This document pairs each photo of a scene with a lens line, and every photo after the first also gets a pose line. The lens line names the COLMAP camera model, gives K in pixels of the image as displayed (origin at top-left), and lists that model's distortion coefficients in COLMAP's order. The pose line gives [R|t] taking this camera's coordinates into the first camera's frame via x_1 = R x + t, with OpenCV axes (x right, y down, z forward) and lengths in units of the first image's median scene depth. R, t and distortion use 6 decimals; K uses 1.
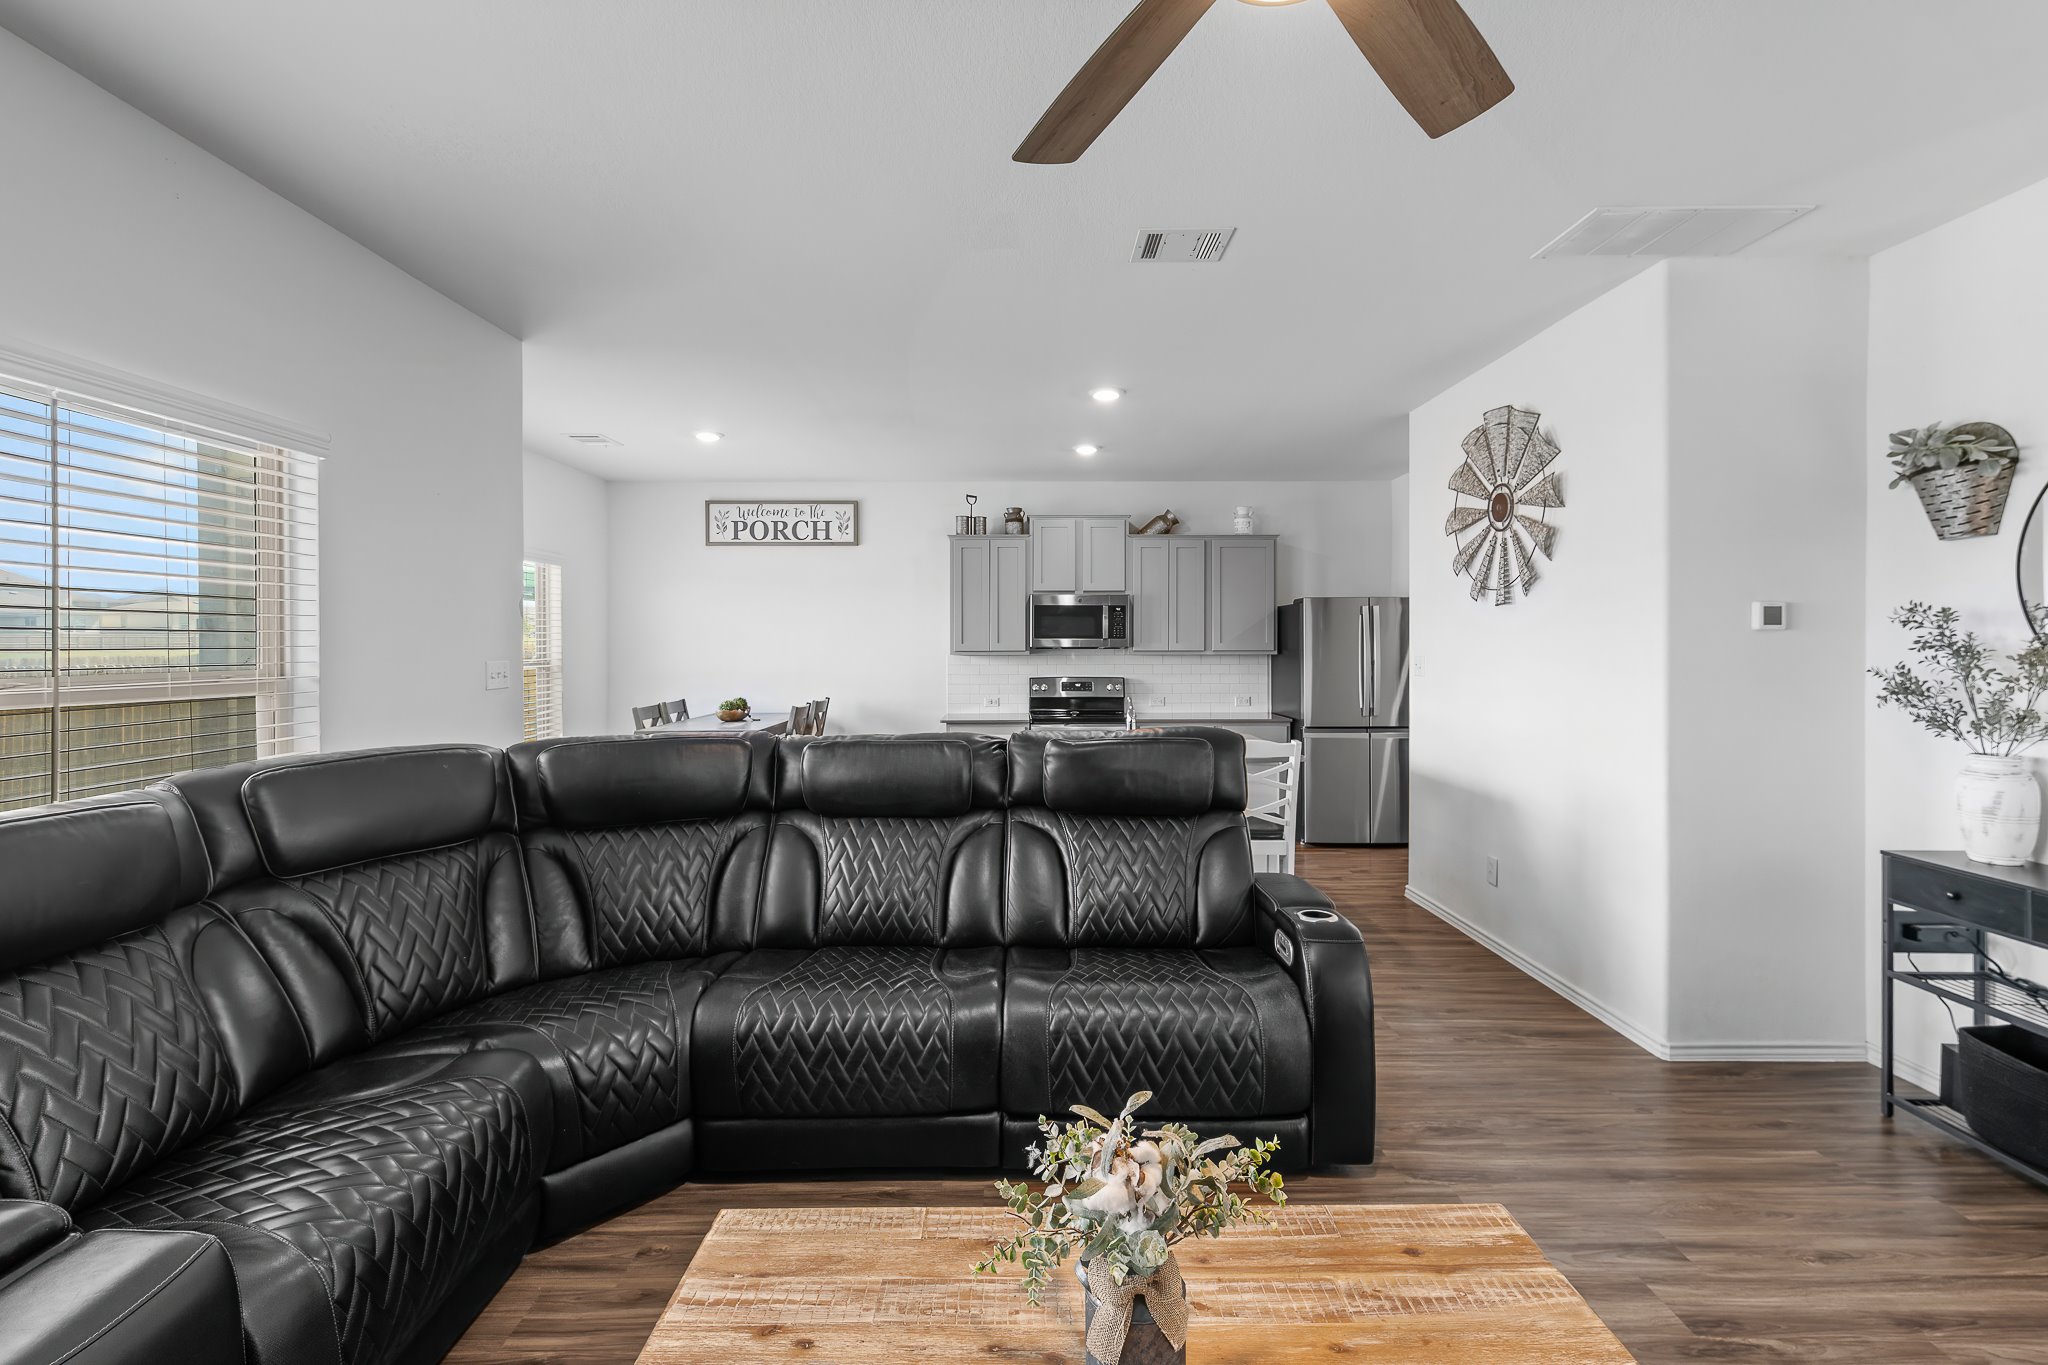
lens RADIAL K [[896.0, 0, 1043.0], [0, 896.0, 662.2], [0, 0, 1]] dist [0.003696, -0.004325]
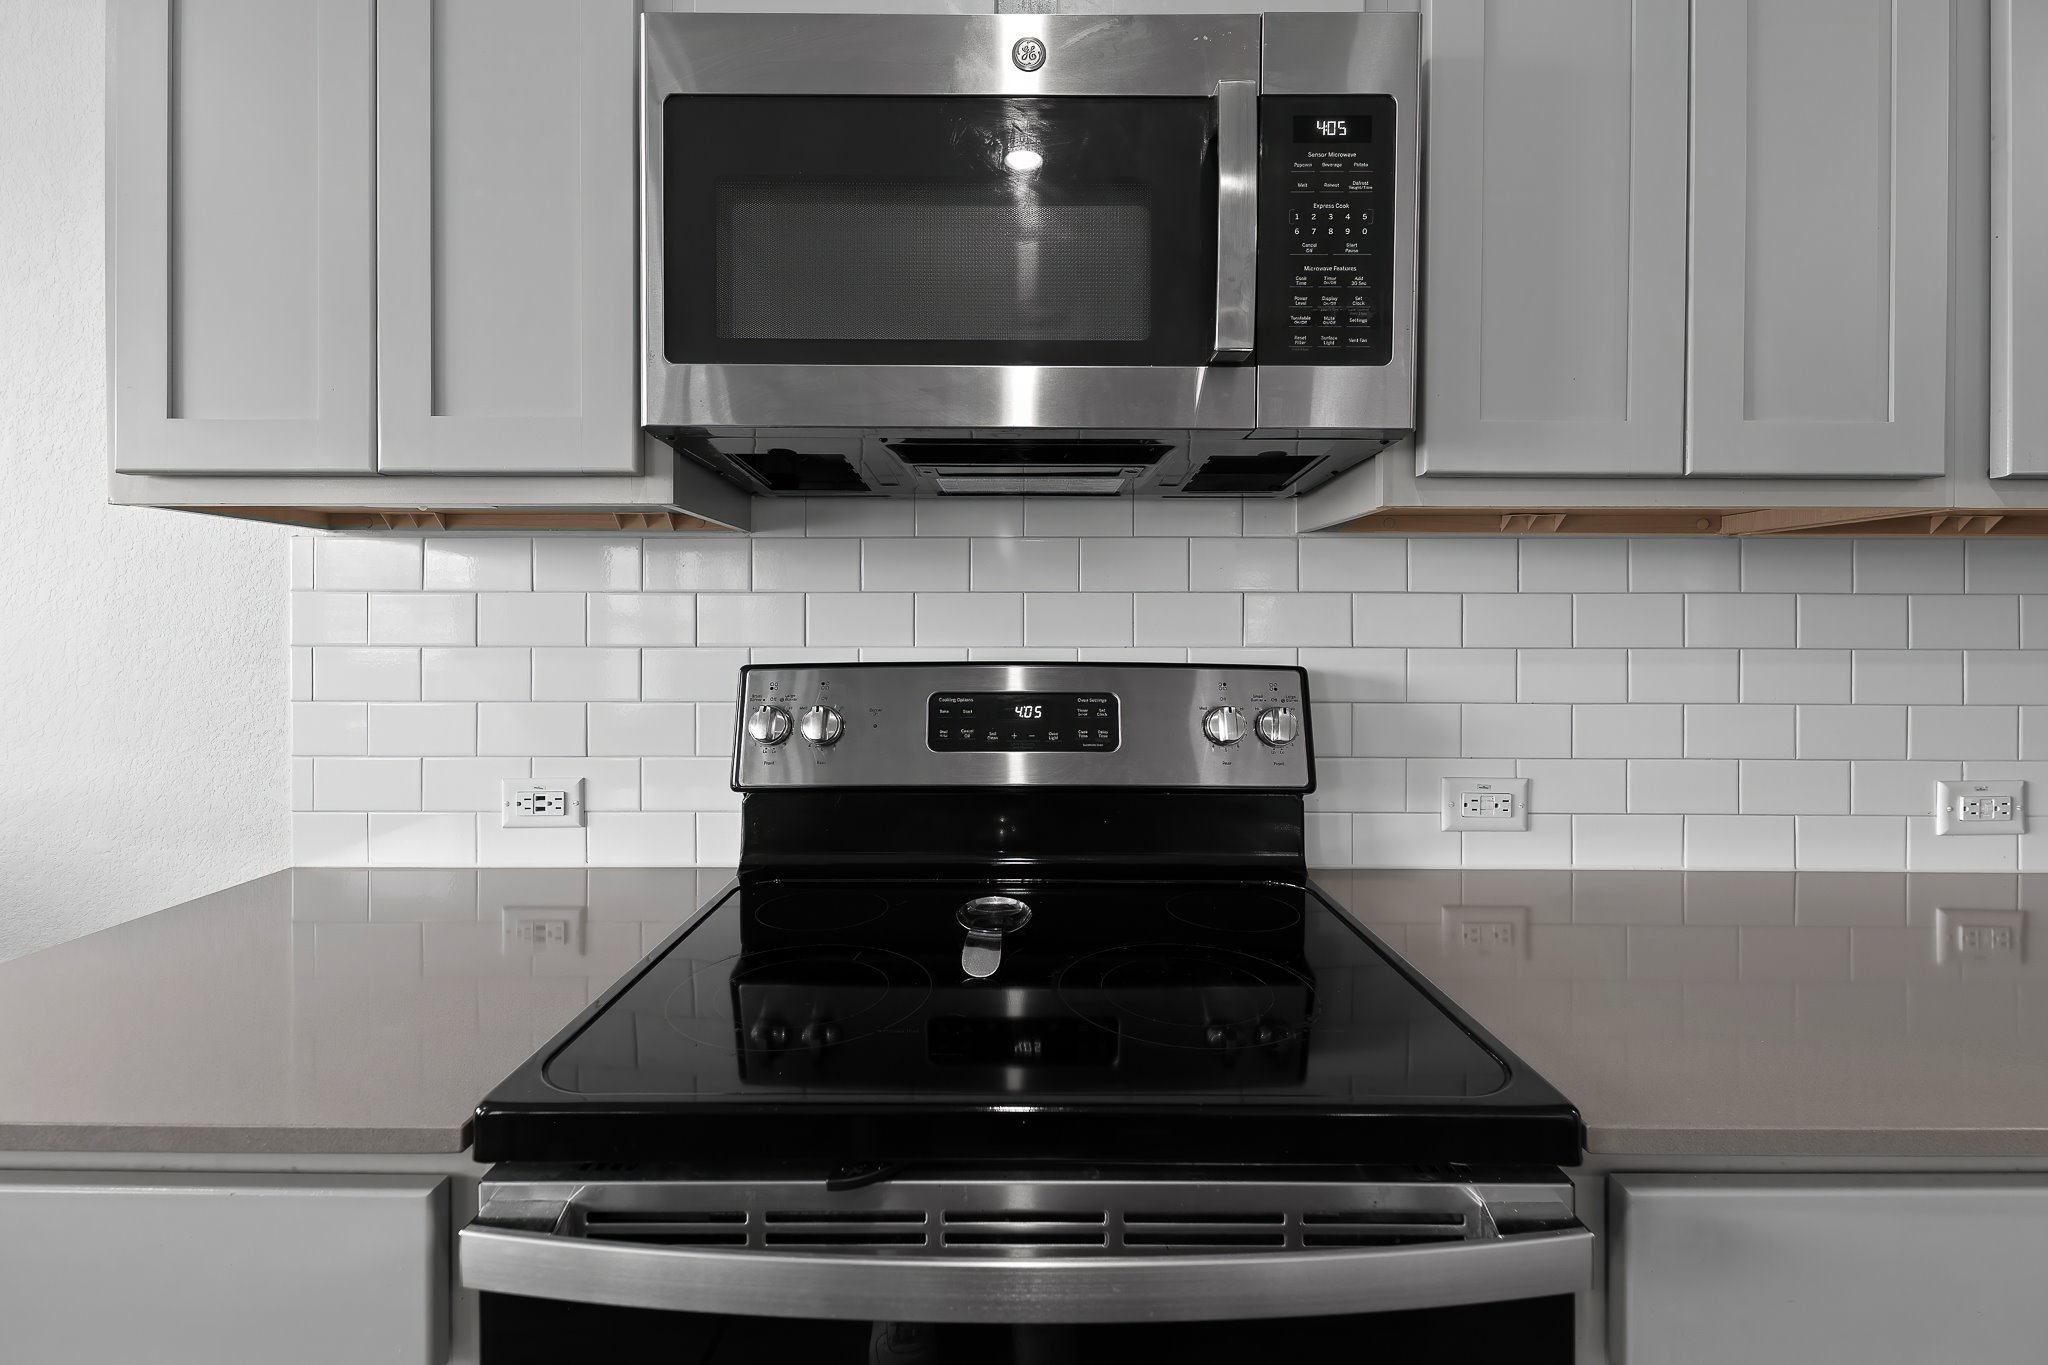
lens RADIAL K [[896.0, 0, 1005.3], [0, 896.0, 623.1], [0, 0, 1]] dist [0.003696, -0.004325]
pose [[0.999394, 0.002558, -0.034709, 0.040730], [-0.003064, 0.999890, -0.014524, 0.011795], [0.034668, 0.014621, 0.999292, 0.837613]]
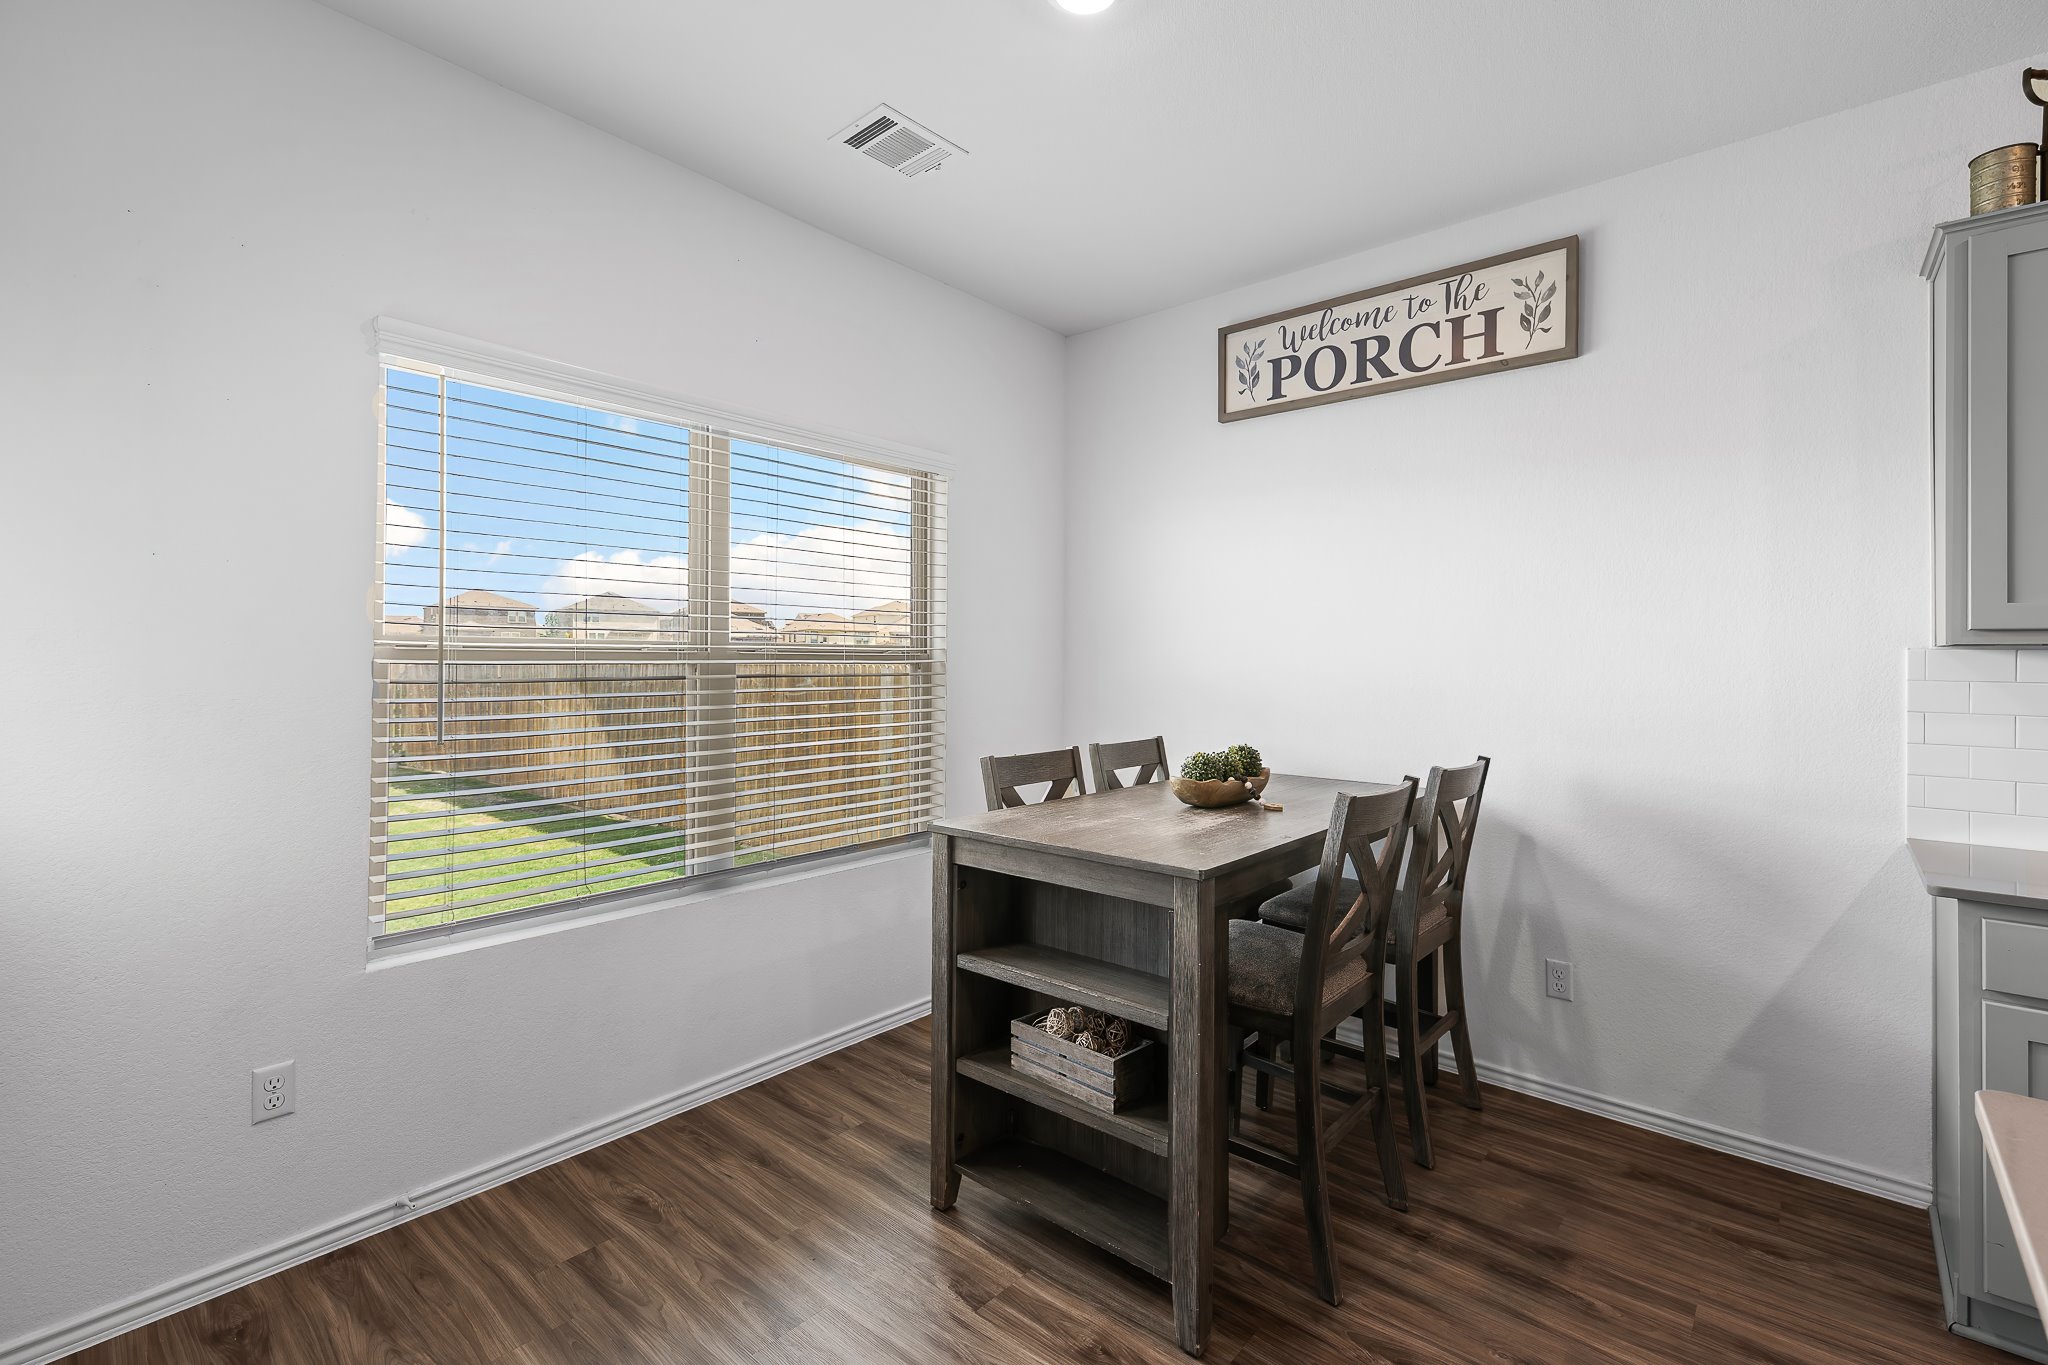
lens RADIAL K [[896.0, 0, 1038.7], [0, 896.0, 651.6], [0, 0, 1]] dist [0.003696, -0.004325]
pose [[0.740833, 0.001783, -0.671687, -0.122357], [-0.020987, 0.999570, -0.020494, 0.006050], [0.671361, 0.029279, 0.740552, 0.578413]]
